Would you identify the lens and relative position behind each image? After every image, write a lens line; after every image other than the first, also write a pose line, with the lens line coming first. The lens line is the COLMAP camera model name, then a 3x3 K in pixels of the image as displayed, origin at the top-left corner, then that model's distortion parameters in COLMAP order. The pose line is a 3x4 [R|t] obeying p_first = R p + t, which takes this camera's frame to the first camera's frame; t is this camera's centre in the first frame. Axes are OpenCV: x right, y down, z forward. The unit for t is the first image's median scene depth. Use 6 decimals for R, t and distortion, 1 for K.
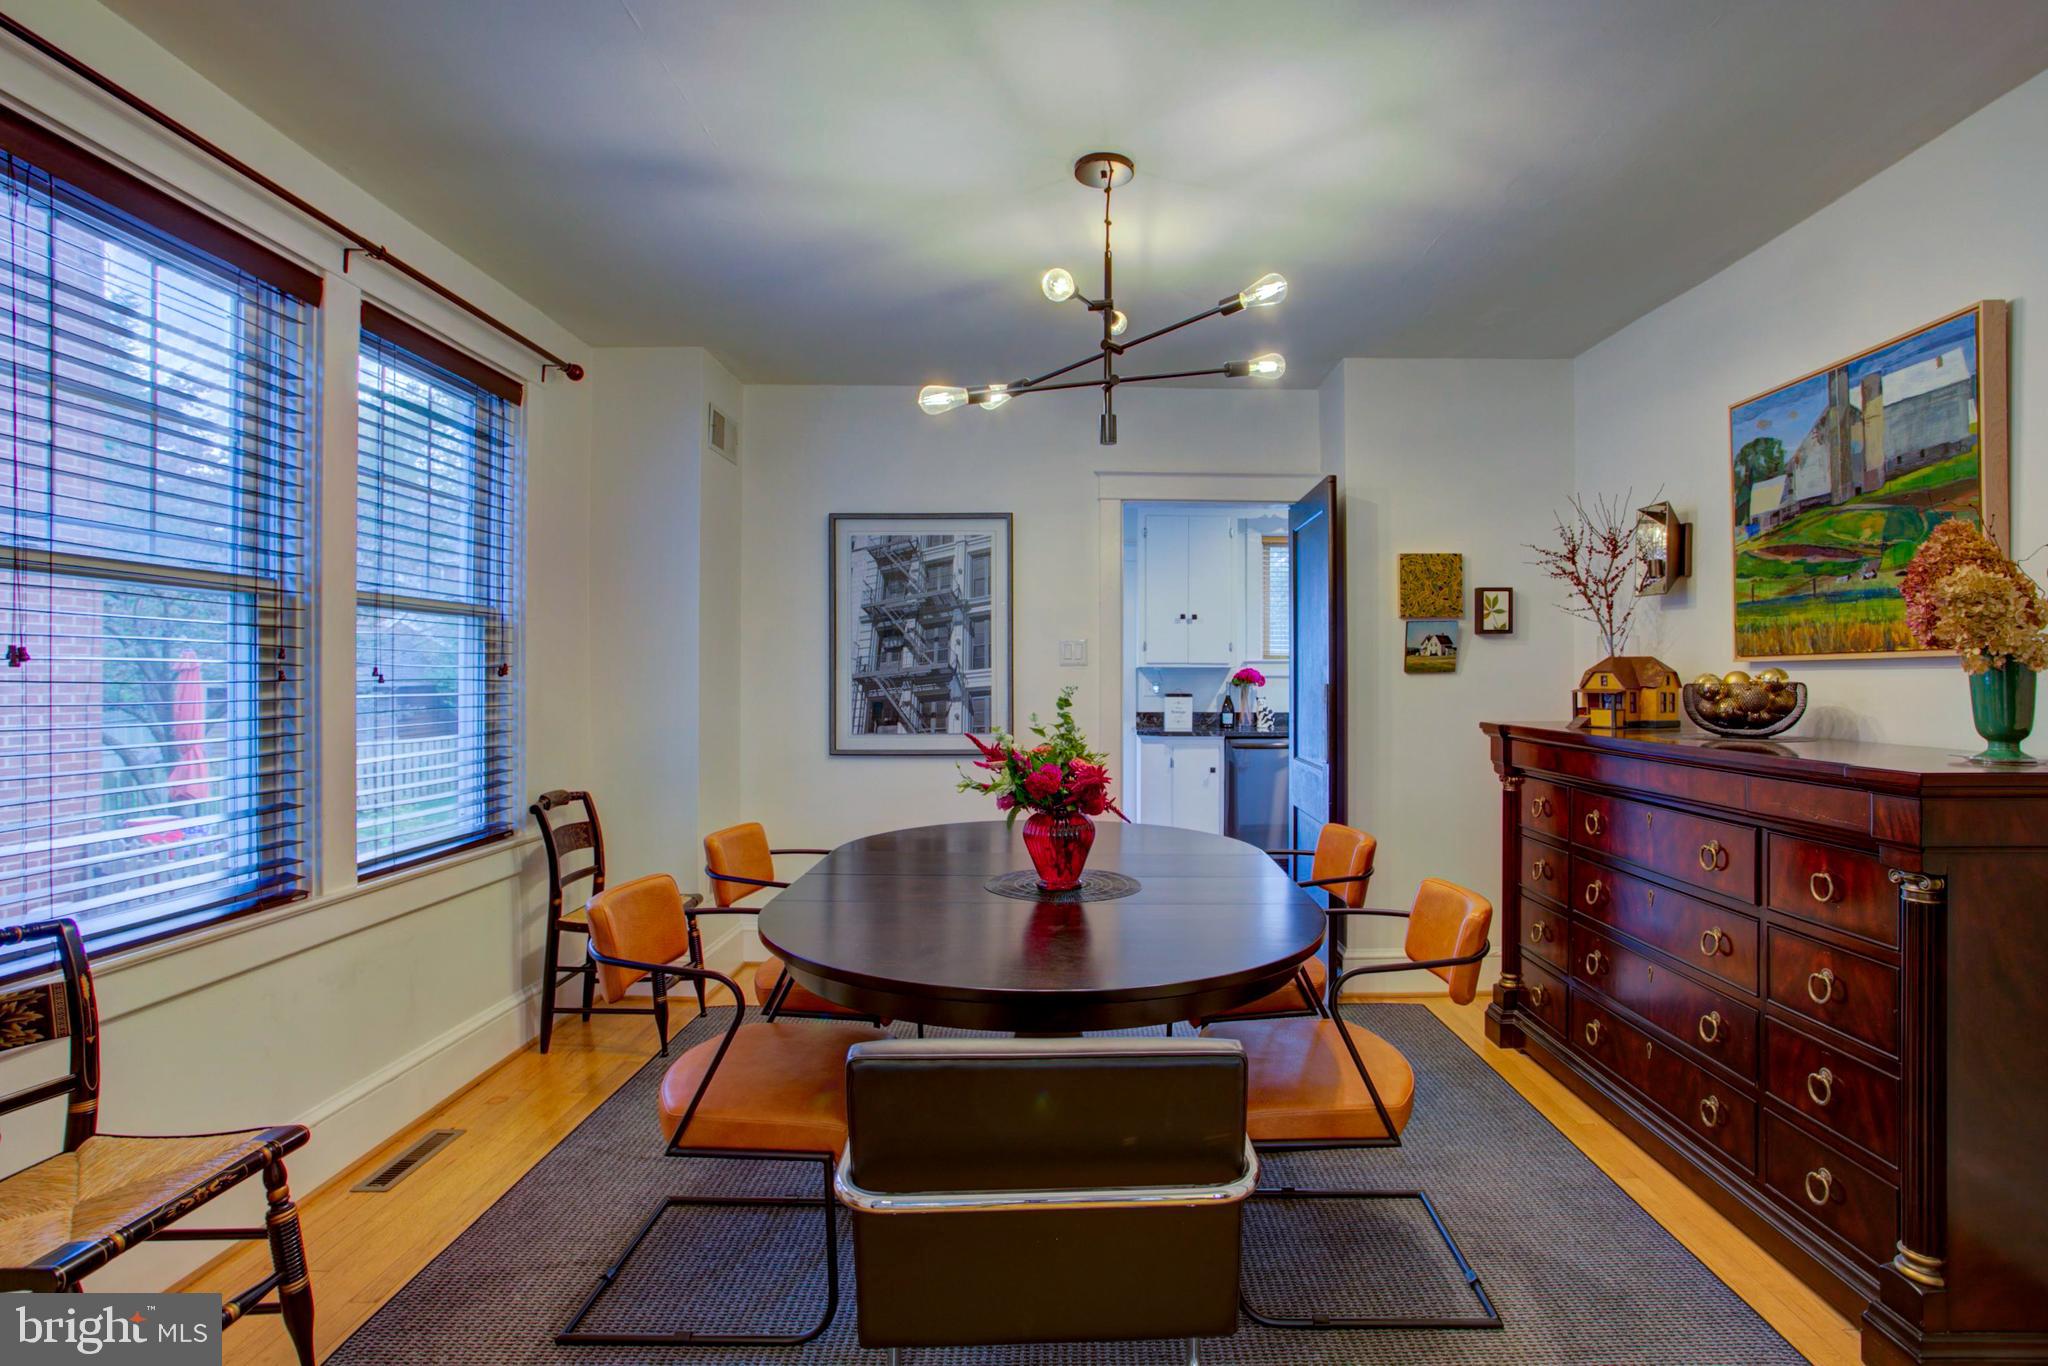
lens RADIAL K [[1011.6, 0, 1030.5], [0, 1011.6, 676.7], [0, 0, 1]] dist [-0.030382, 0.000619]
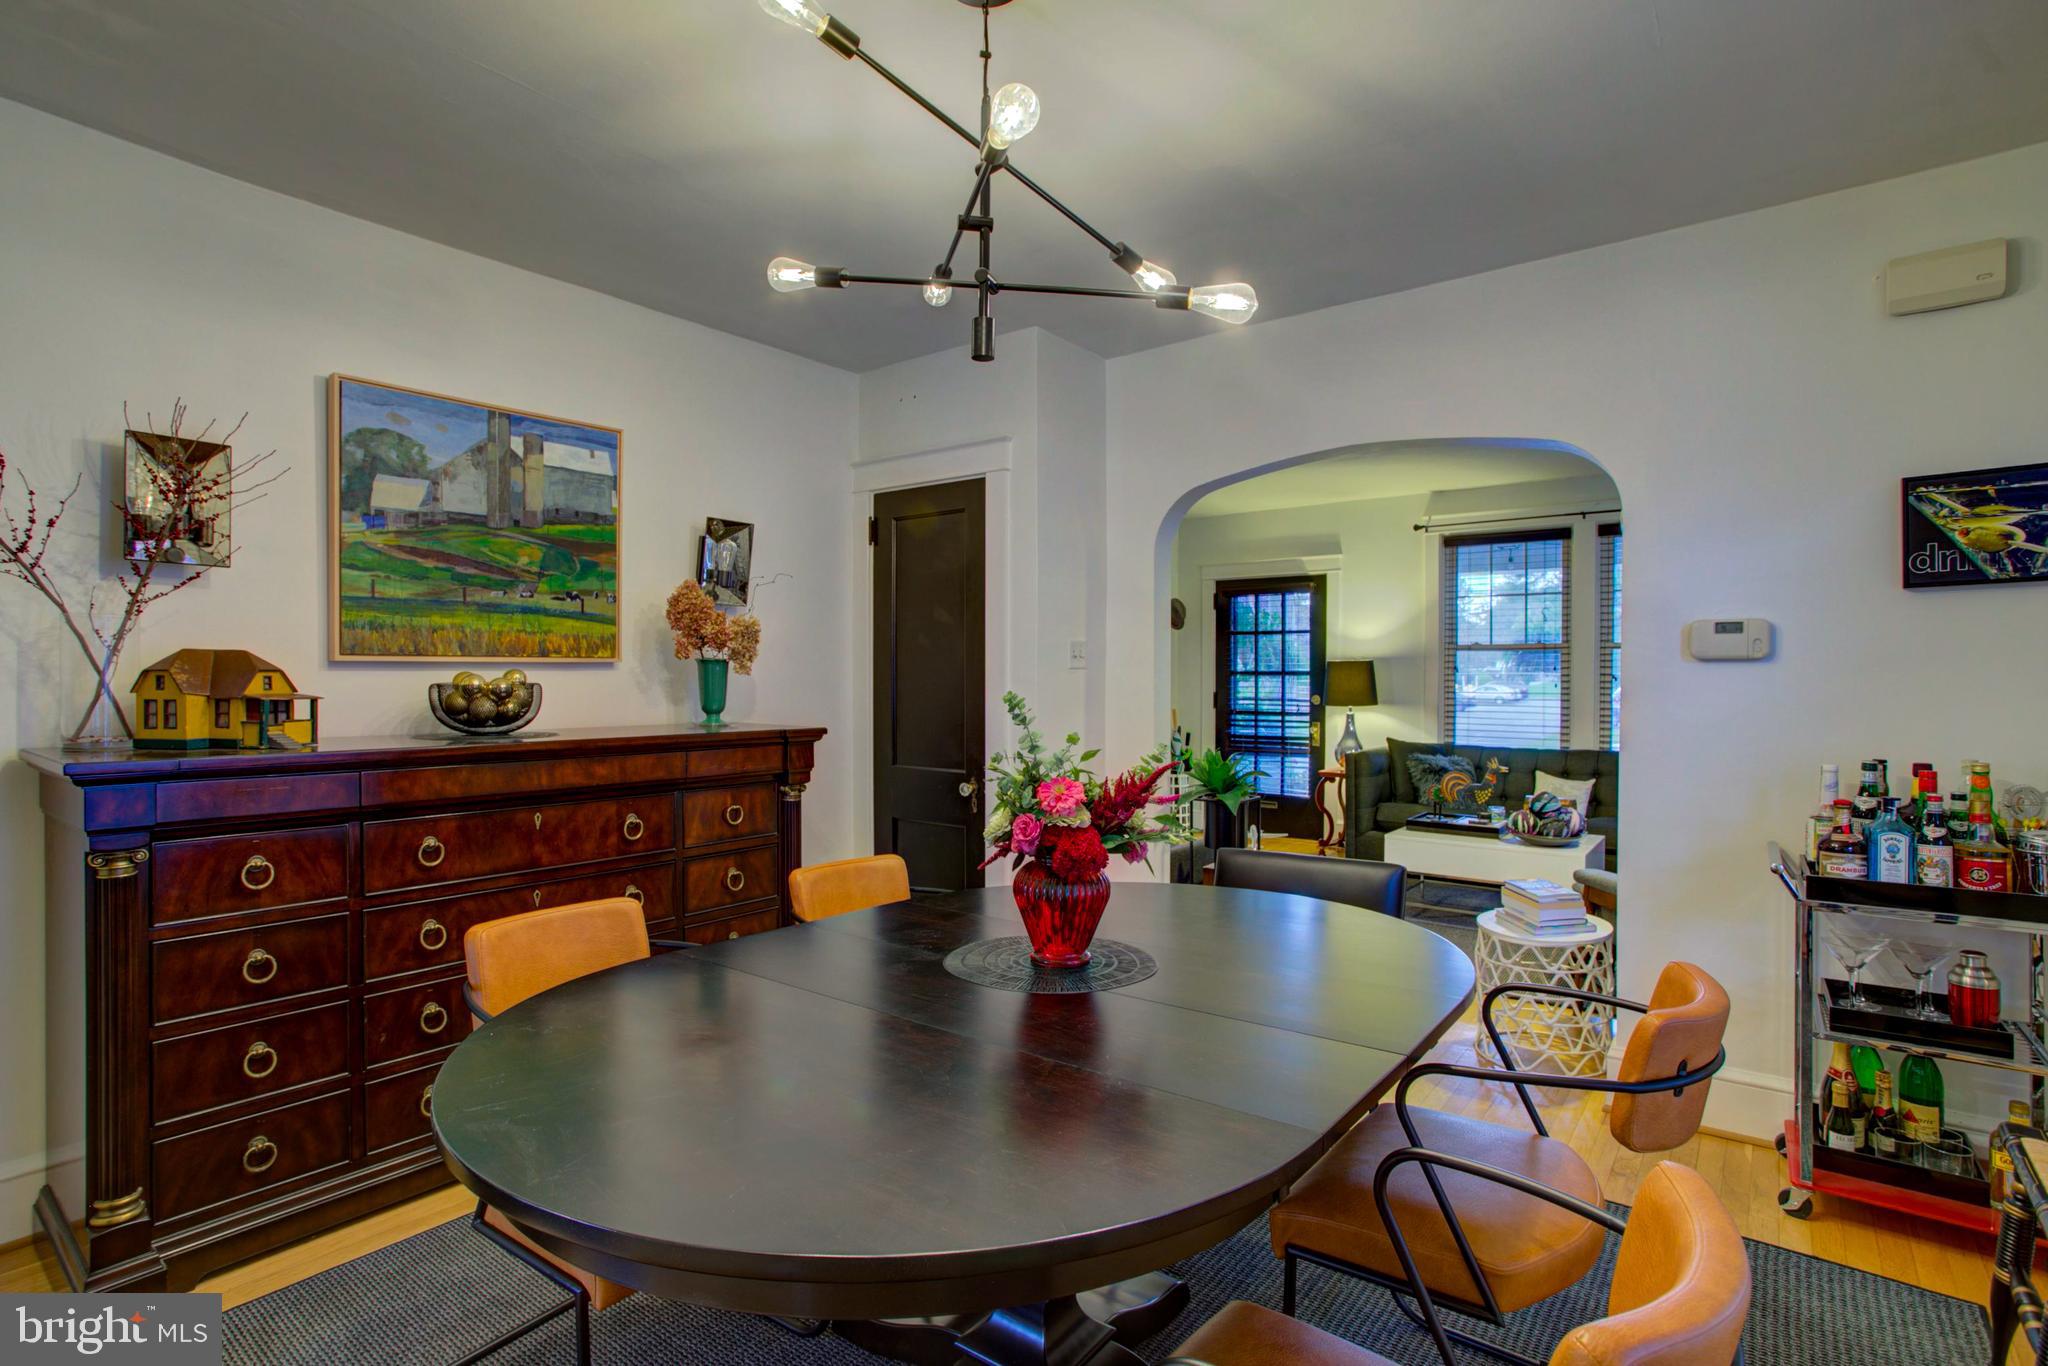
lens RADIAL K [[1011.6, 0, 1031.0], [0, 1011.6, 680.6], [0, 0, 1]] dist [-0.030382, 0.000619]
pose [[-0.817049, -0.007689, 0.576517, -0.374918], [-0.003965, 0.999962, 0.007718, -0.007201], [-0.576555, 0.004020, -0.817049, 1.599700]]
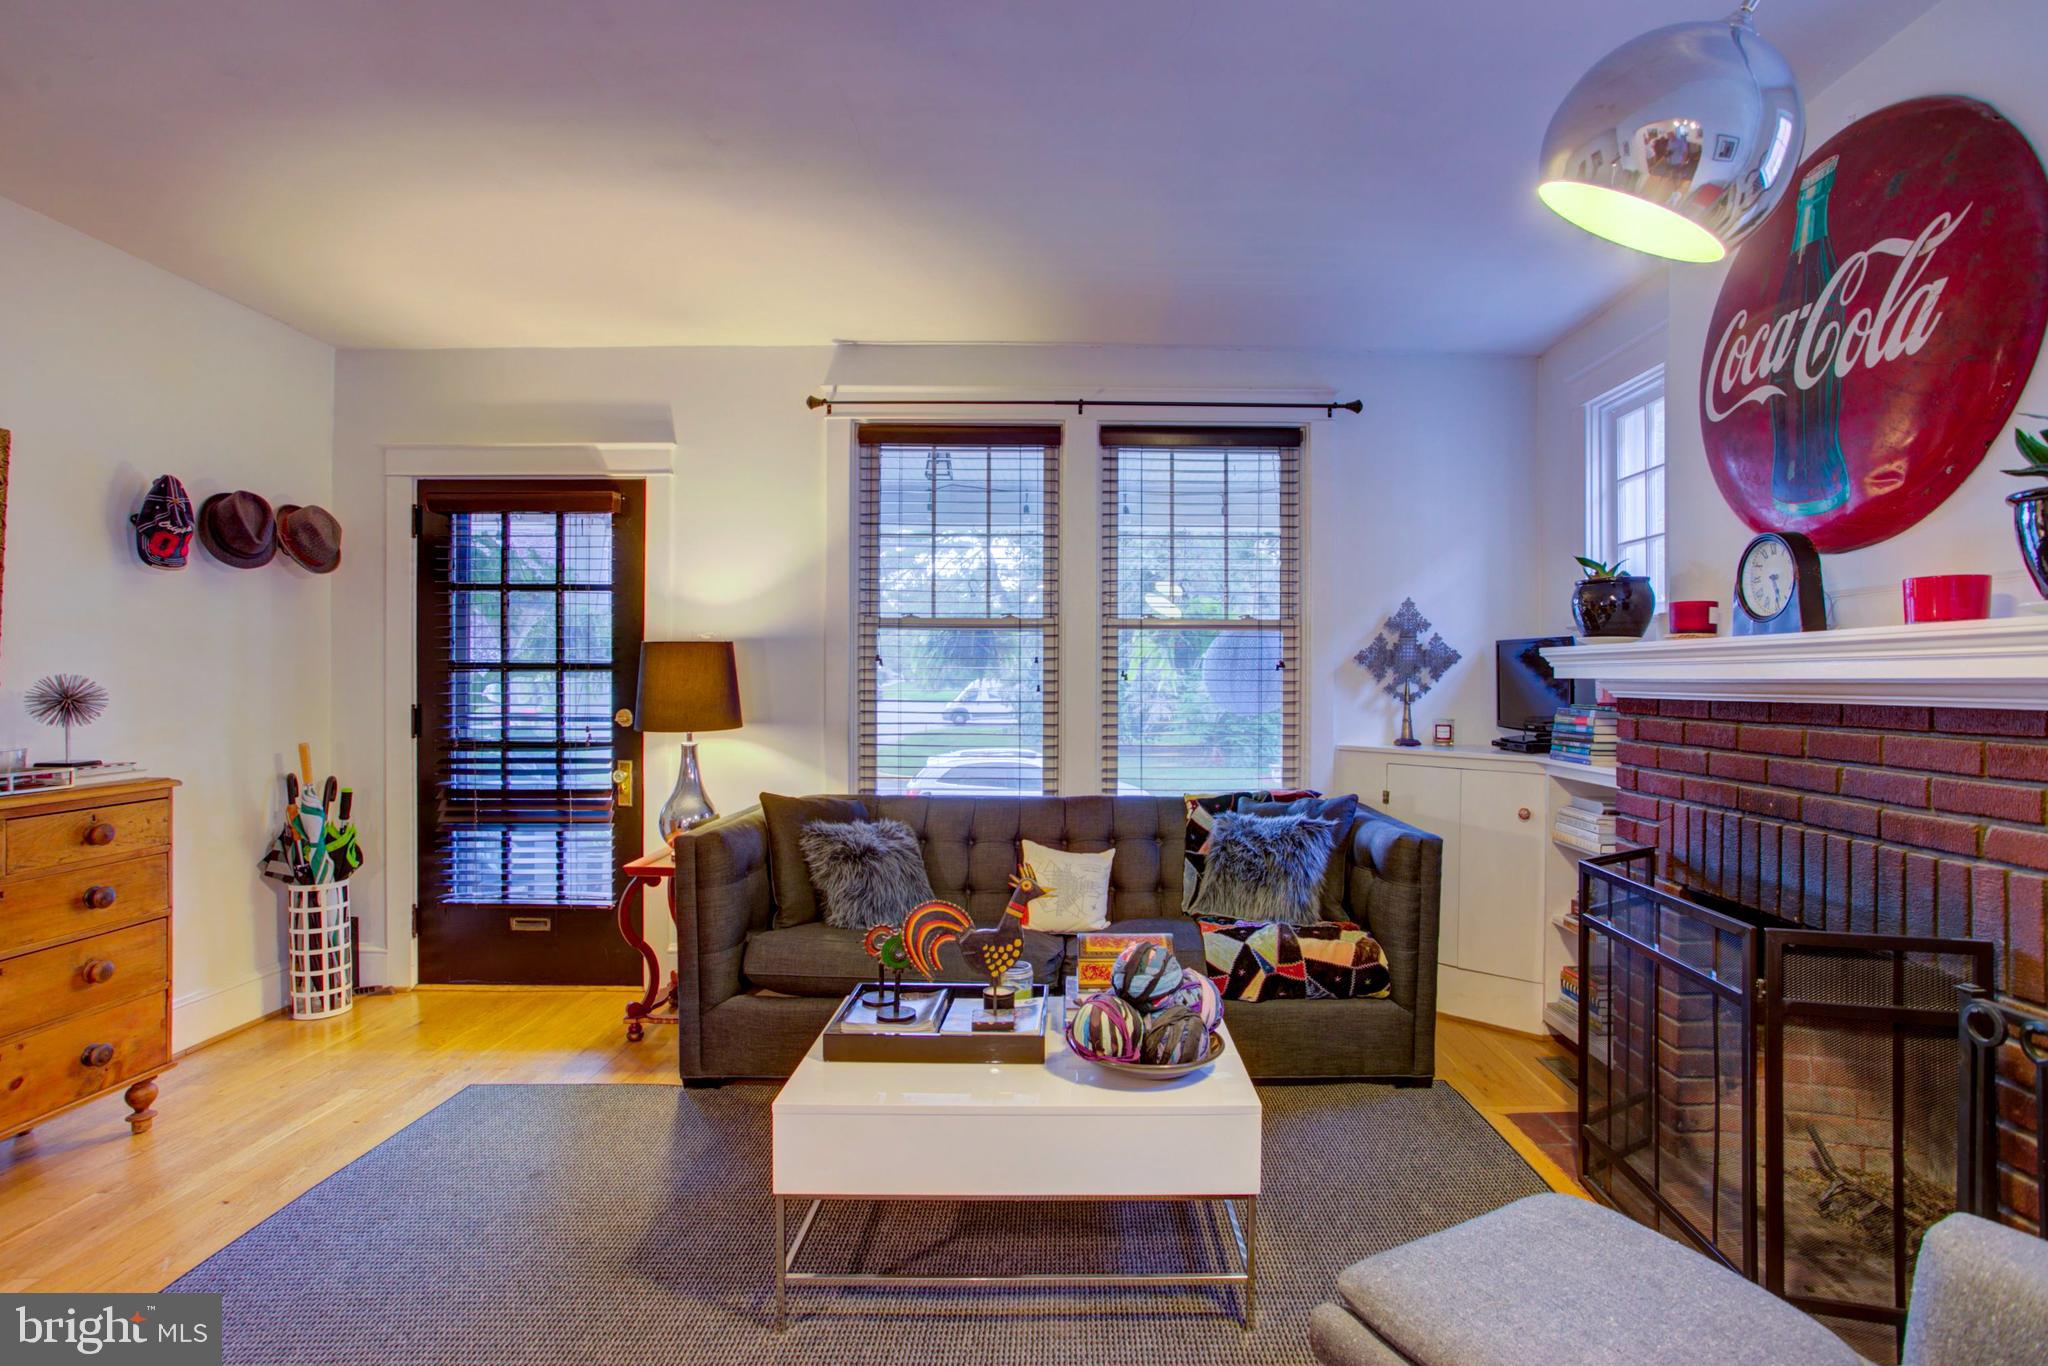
lens RADIAL K [[1011.6, 0, 1040.4], [0, 1011.6, 686.2], [0, 0, 1]] dist [-0.030382, 0.000619]
pose [[-0.999905, -0.005834, -0.012519, -0.217839], [-0.005921, 0.999959, 0.006900, -0.002334], [0.012479, 0.006974, -0.999898, 1.076815]]
